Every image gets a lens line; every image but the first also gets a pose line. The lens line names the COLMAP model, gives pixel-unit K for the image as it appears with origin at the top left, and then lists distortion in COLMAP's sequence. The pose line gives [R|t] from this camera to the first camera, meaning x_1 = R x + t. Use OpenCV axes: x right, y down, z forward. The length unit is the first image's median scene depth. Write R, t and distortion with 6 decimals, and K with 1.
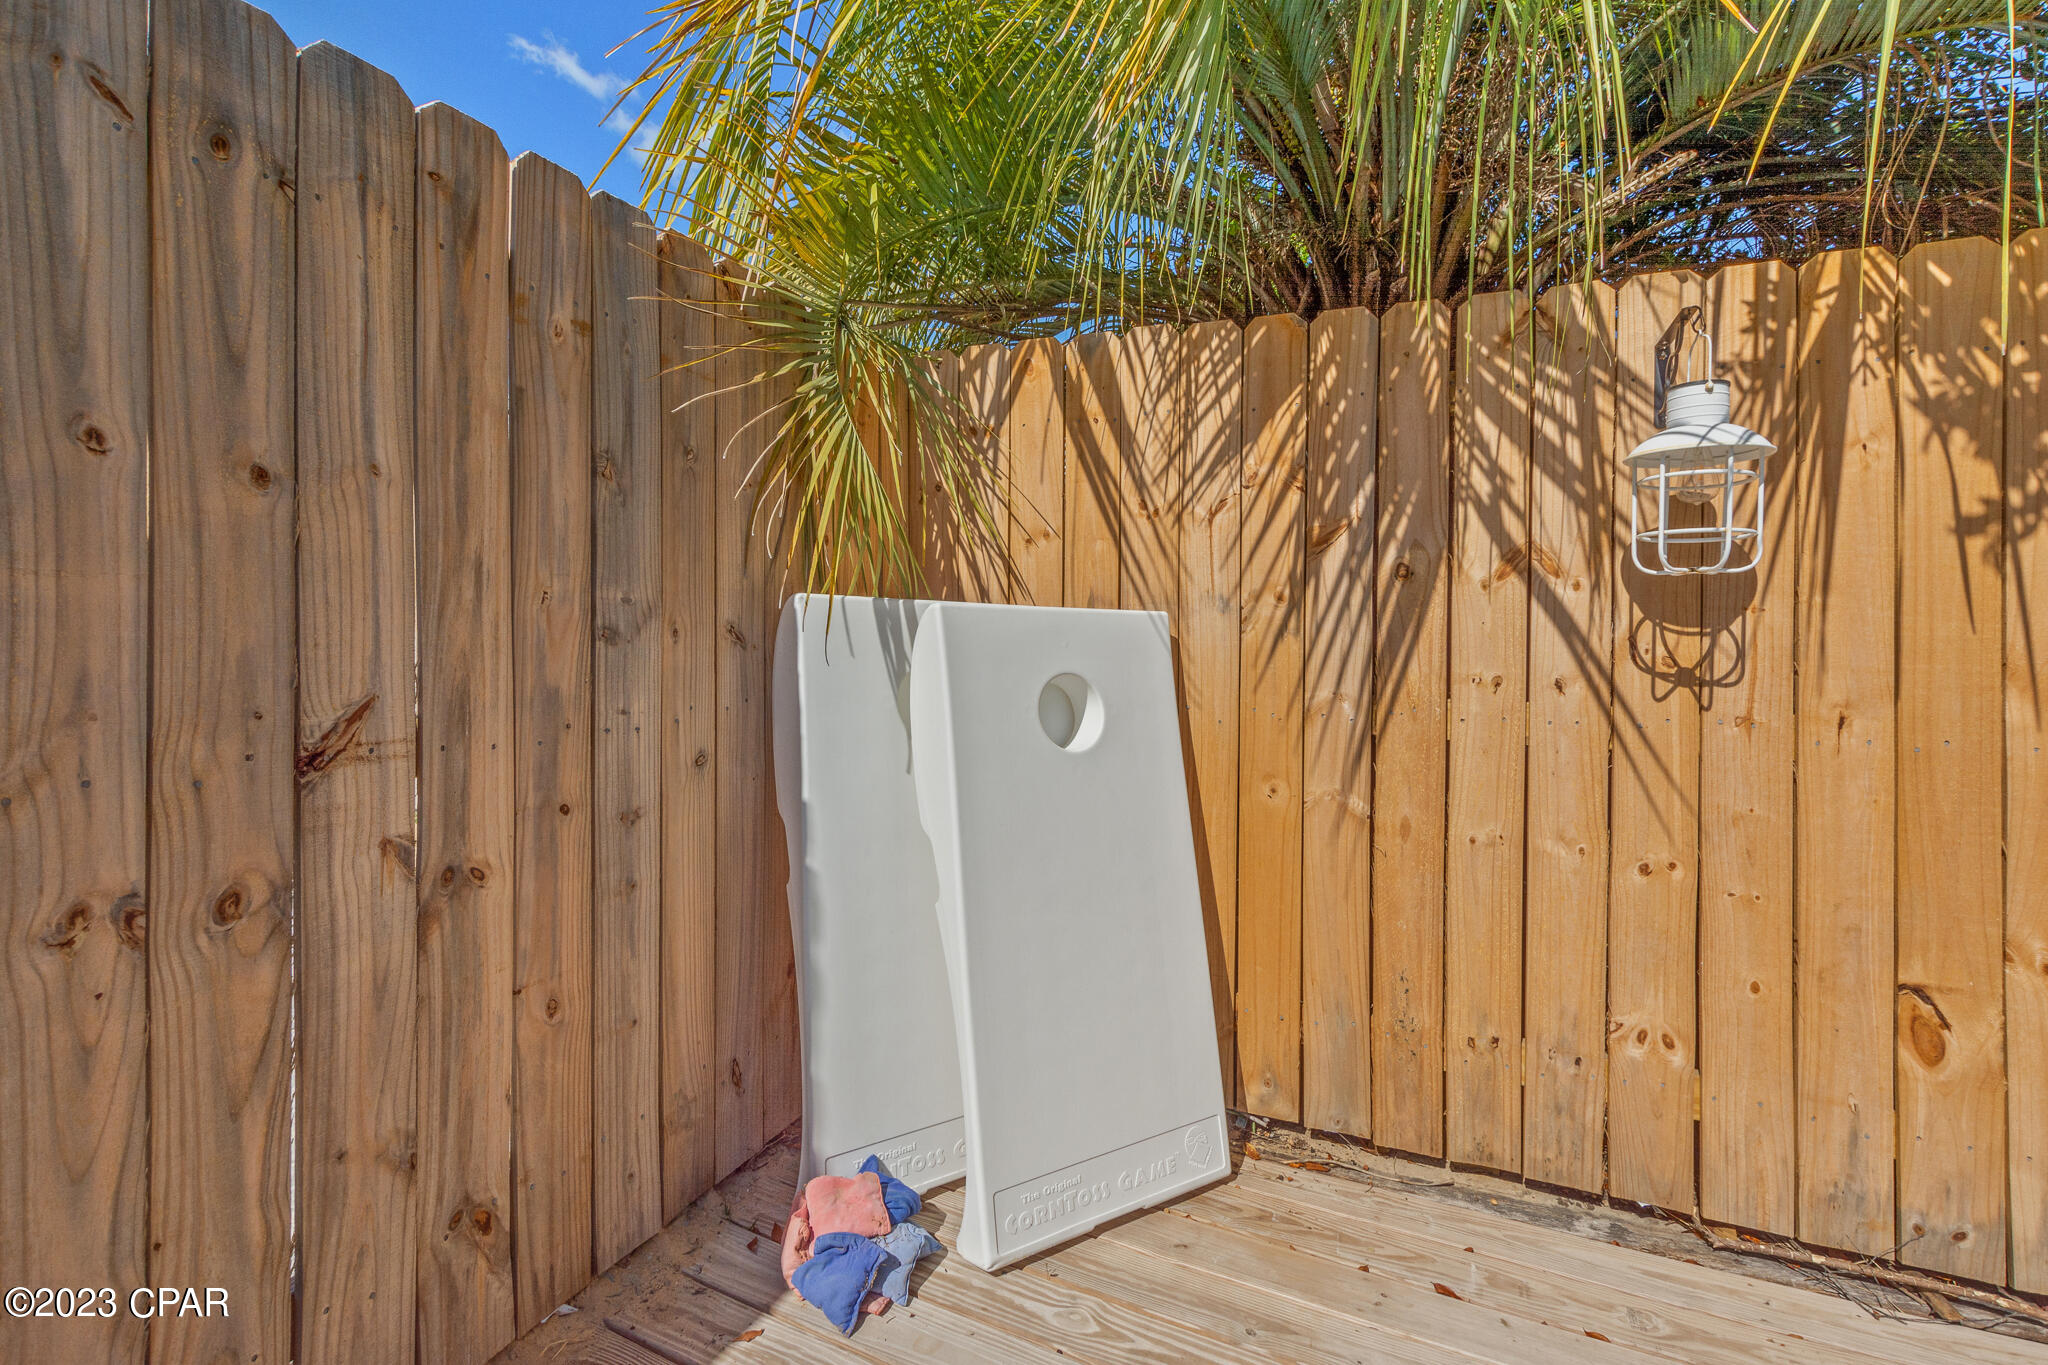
lens RADIAL K [[893.2, 0, 1021.9], [0, 893.2, 647.0], [0, 0, 1]] dist [0.009936, -0.004064]
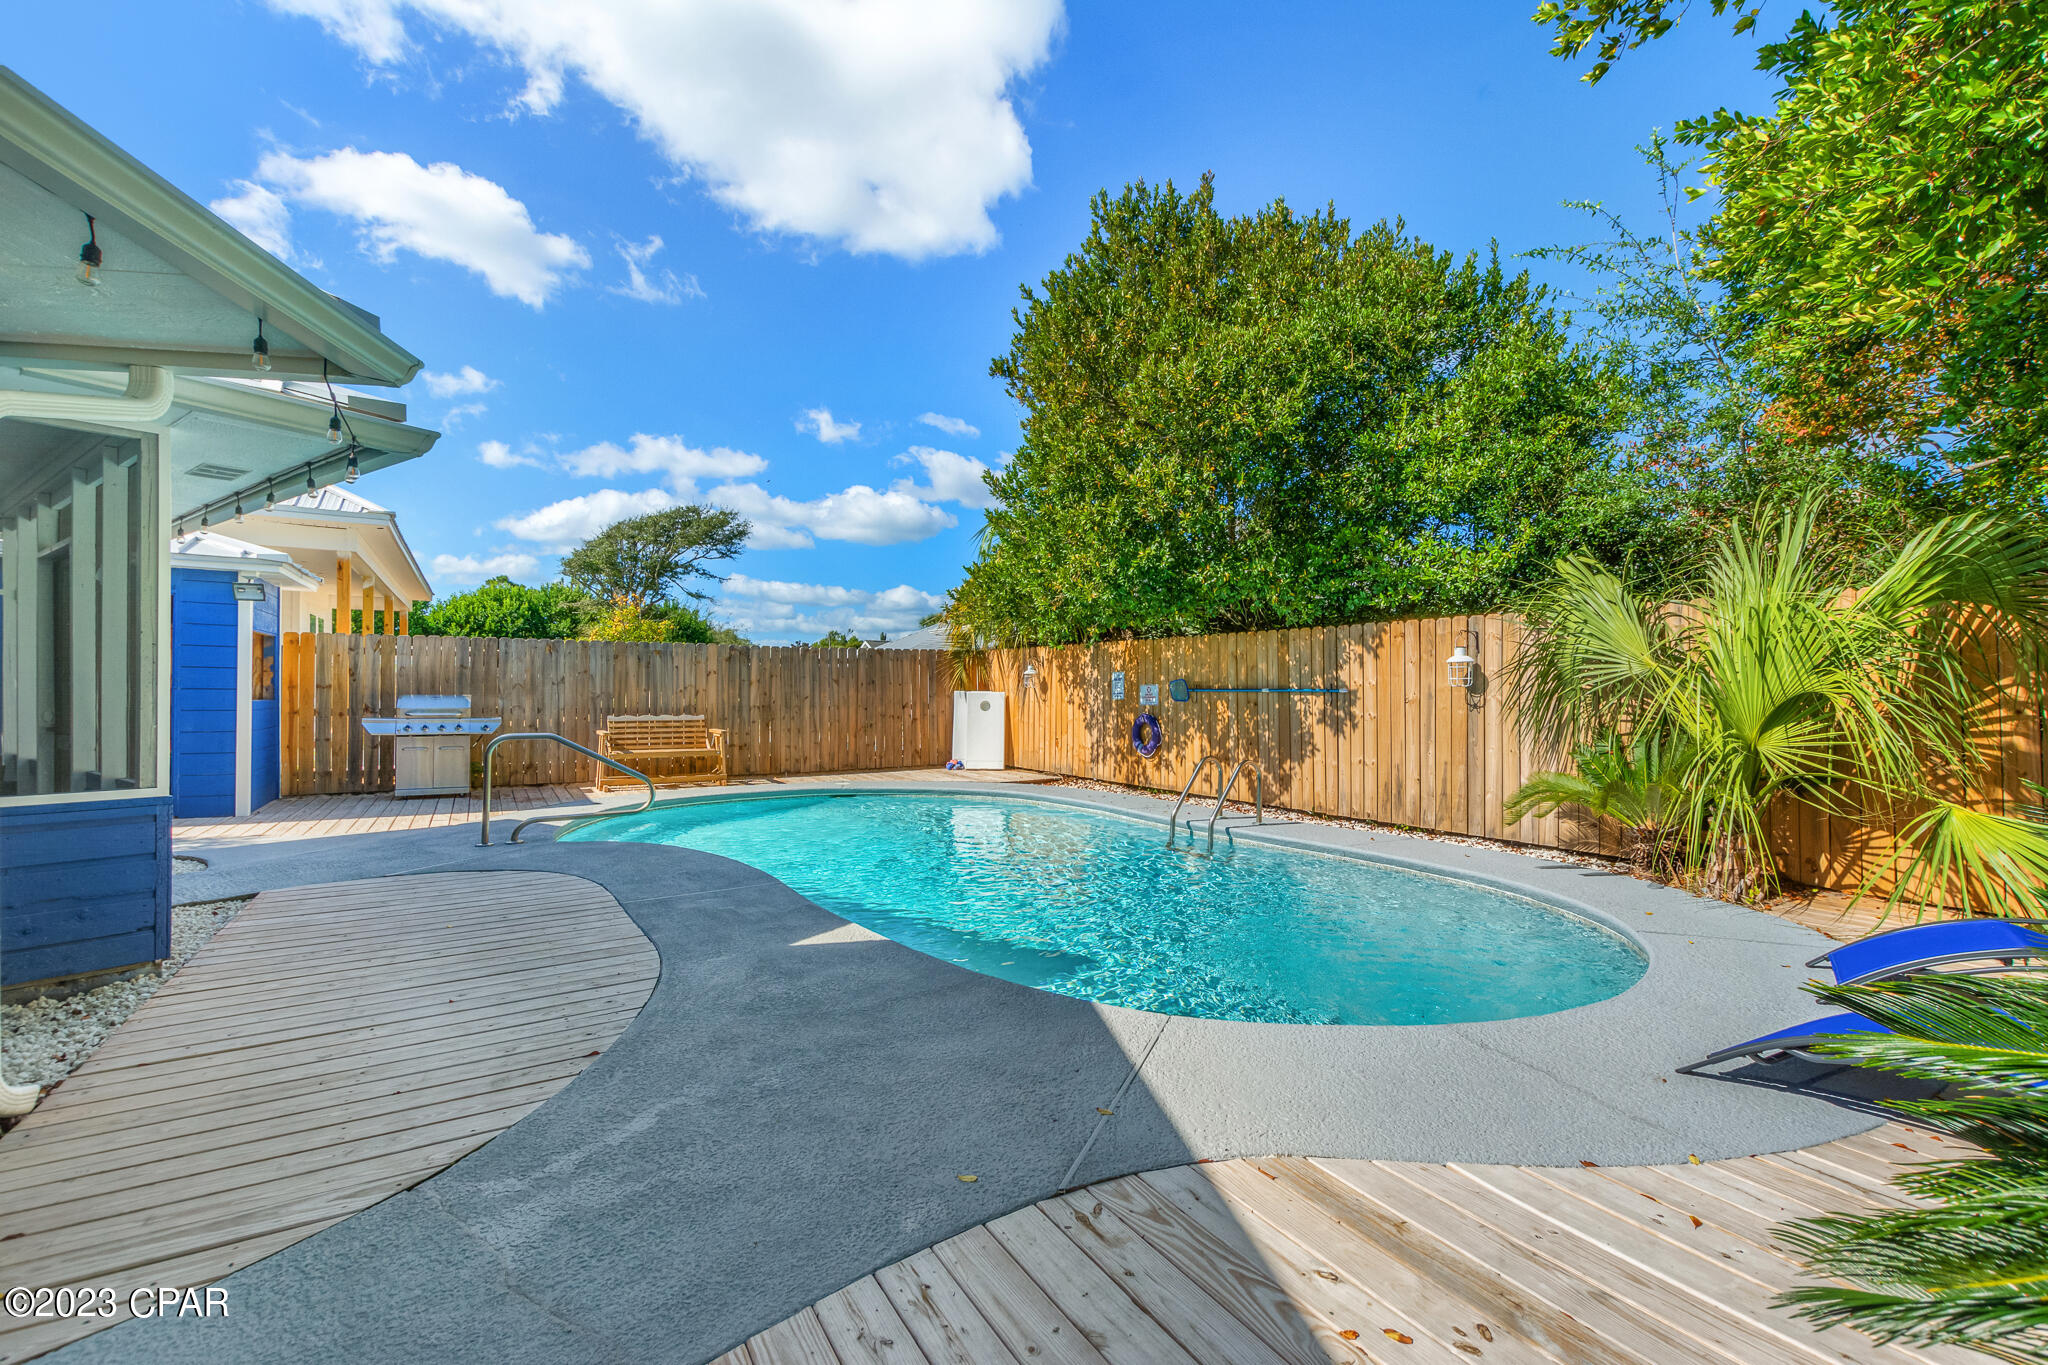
lens RADIAL K [[893.2, 0, 1033.4], [0, 893.2, 690.5], [0, 0, 1]] dist [0.009936, -0.004064]
pose [[0.816709, -0.015583, -0.576840, 4.759128], [0.003518, 0.999751, -0.022026, 0.112207], [0.577039, 0.015960, 0.816560, -4.911623]]
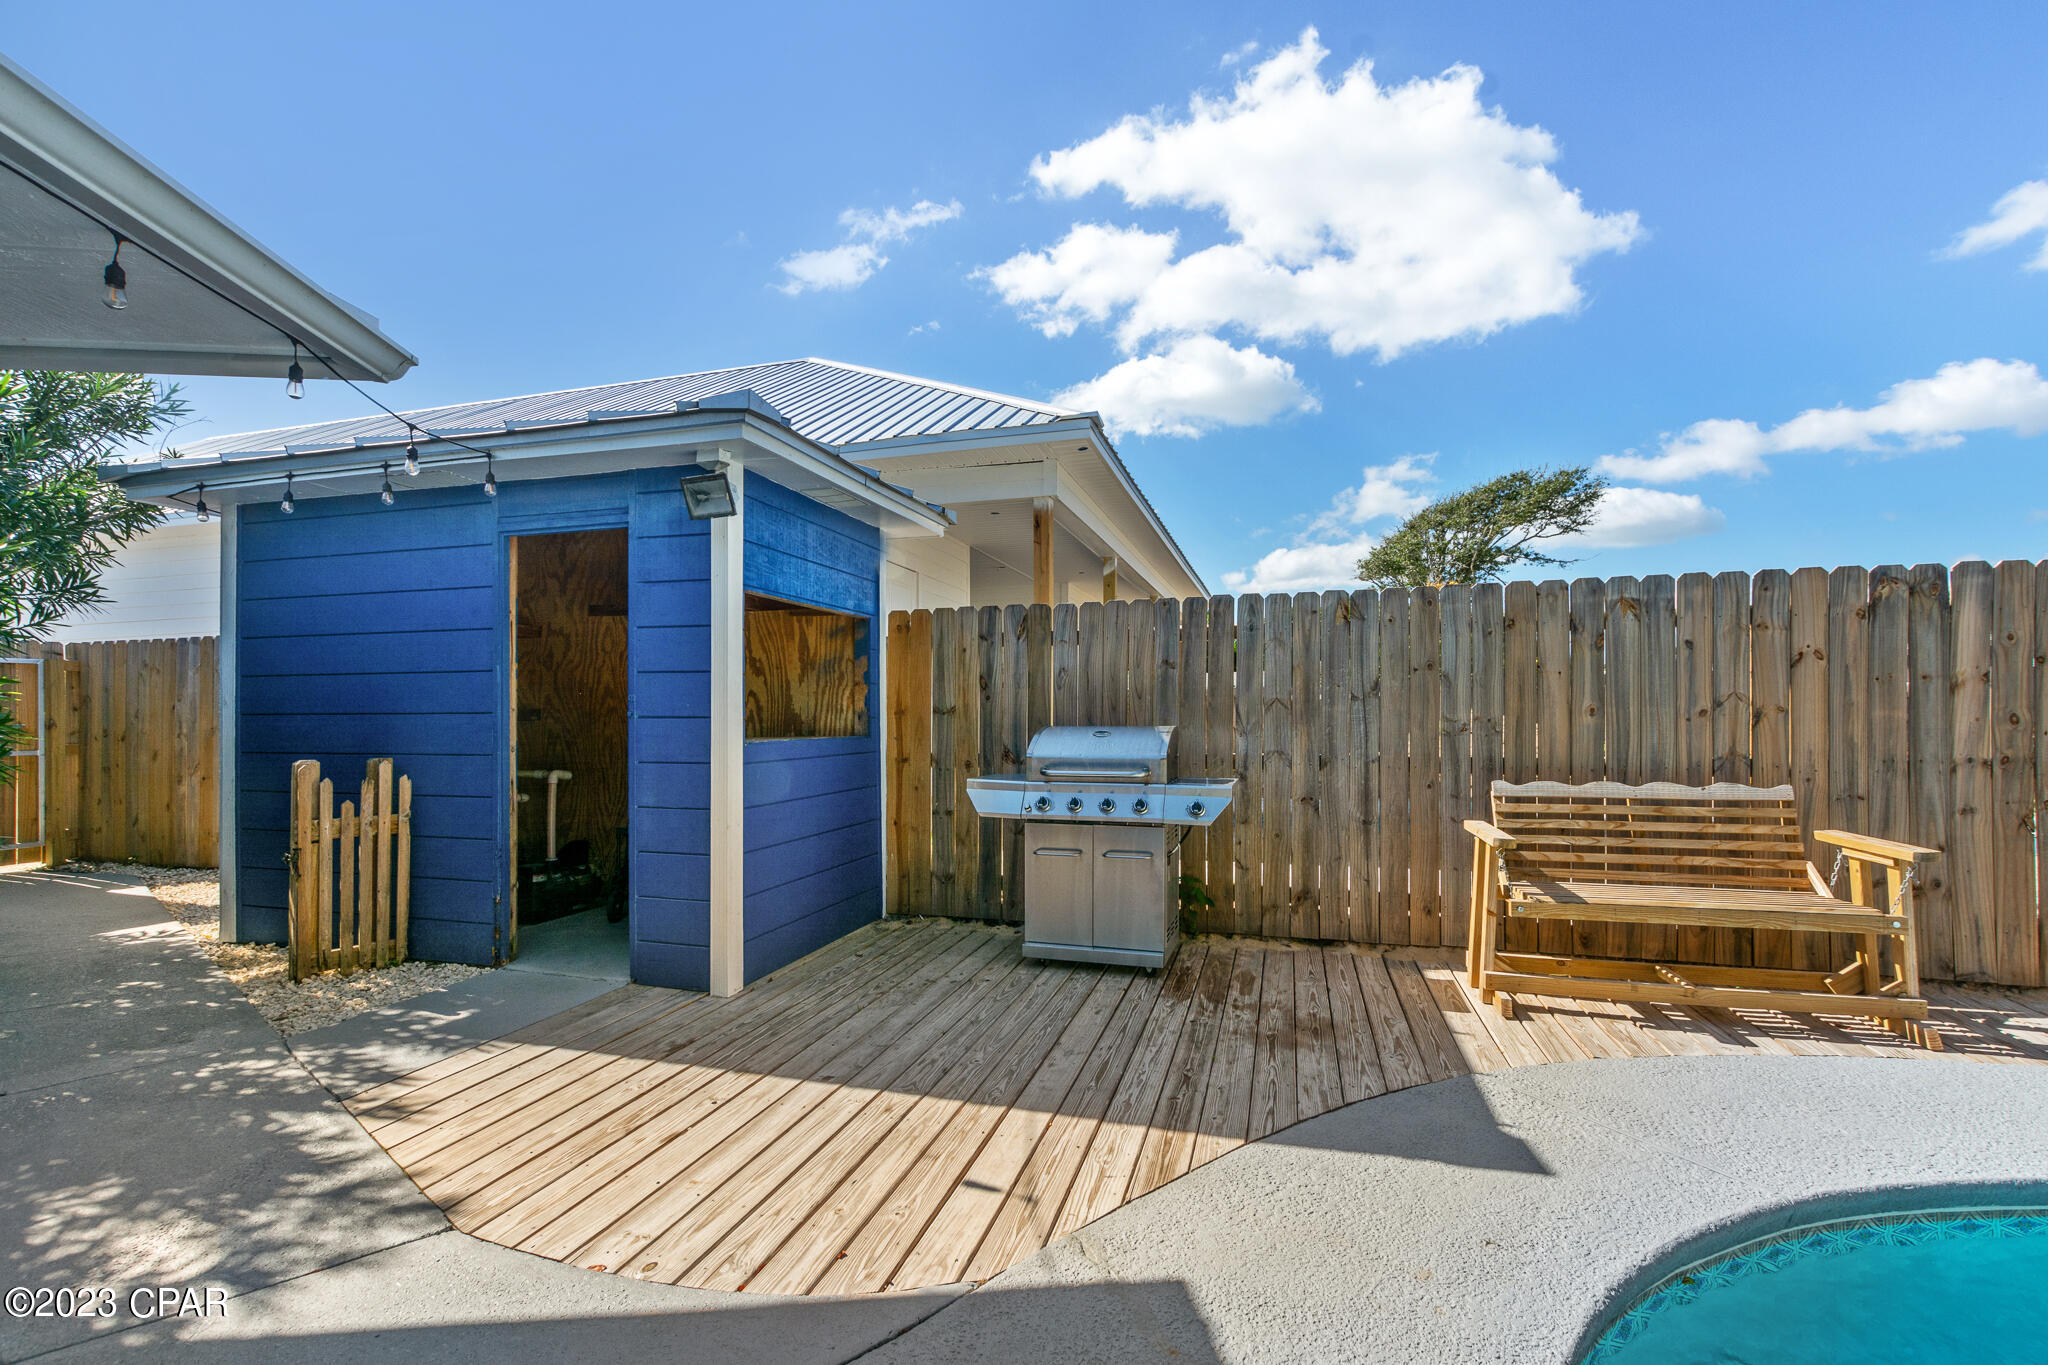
lens RADIAL K [[893.2, 0, 1011.2], [0, 893.2, 712.6], [0, 0, 1]] dist [0.009936, -0.004064]
pose [[0.099122, -0.020197, -0.994870, 0.903771], [-0.004577, 0.999774, -0.020753, 0.014561], [0.995065, 0.006611, 0.099007, -2.988714]]
